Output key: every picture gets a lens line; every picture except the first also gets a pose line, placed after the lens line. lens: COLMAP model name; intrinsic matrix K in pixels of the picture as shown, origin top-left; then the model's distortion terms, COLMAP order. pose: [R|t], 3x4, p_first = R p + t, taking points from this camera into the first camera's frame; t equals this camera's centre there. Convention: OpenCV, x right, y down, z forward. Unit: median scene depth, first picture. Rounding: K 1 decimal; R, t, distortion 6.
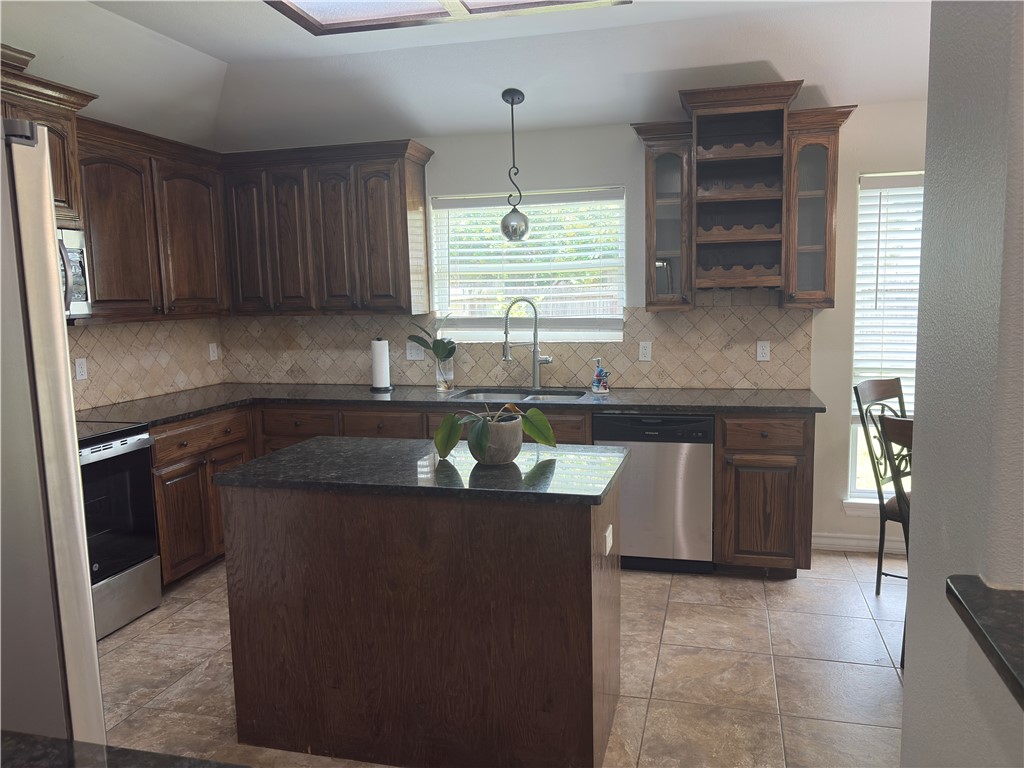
lens RADIAL K [[775.3, 0, 514.1], [0, 775.3, 384.8], [0, 0, 1]] dist [0.039679, -0.048190]
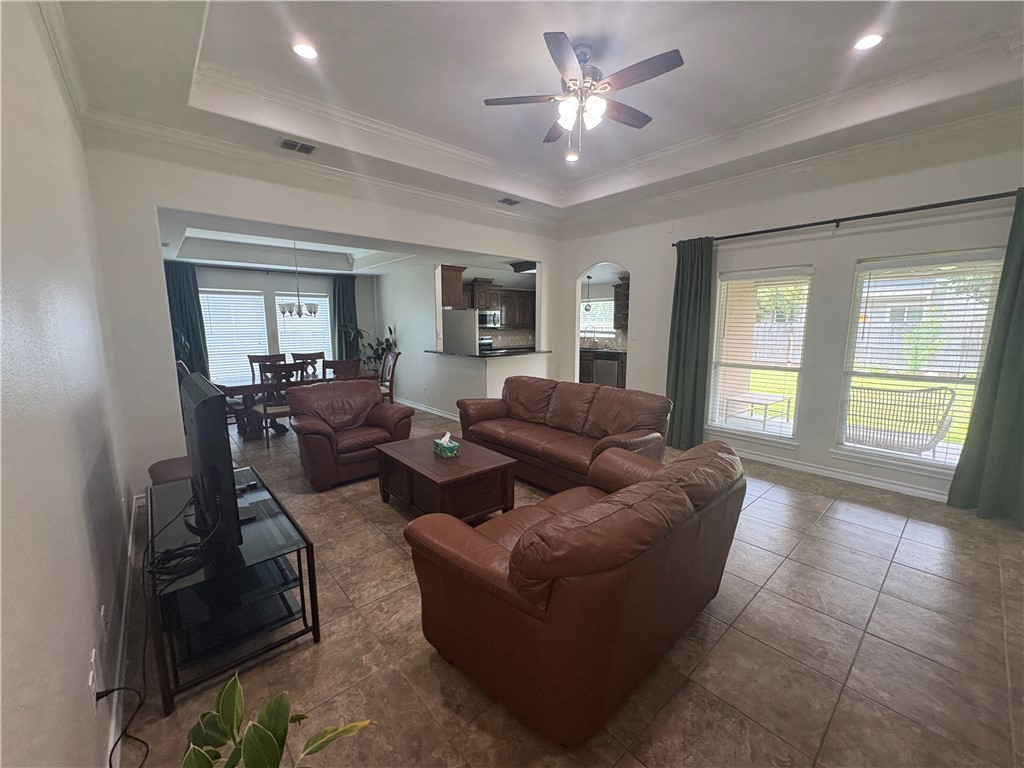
lens RADIAL K [[410.8, 0, 520.0], [0, 410.8, 380.1], [0, 0, 1]] dist [-0.002589, -0.000013]
pose [[0.839428, 0.093964, -0.535287, 0.874406], [-0.082209, 0.995560, 0.045842, 0.103254], [0.537218, 0.005524, 0.843426, -1.009358]]
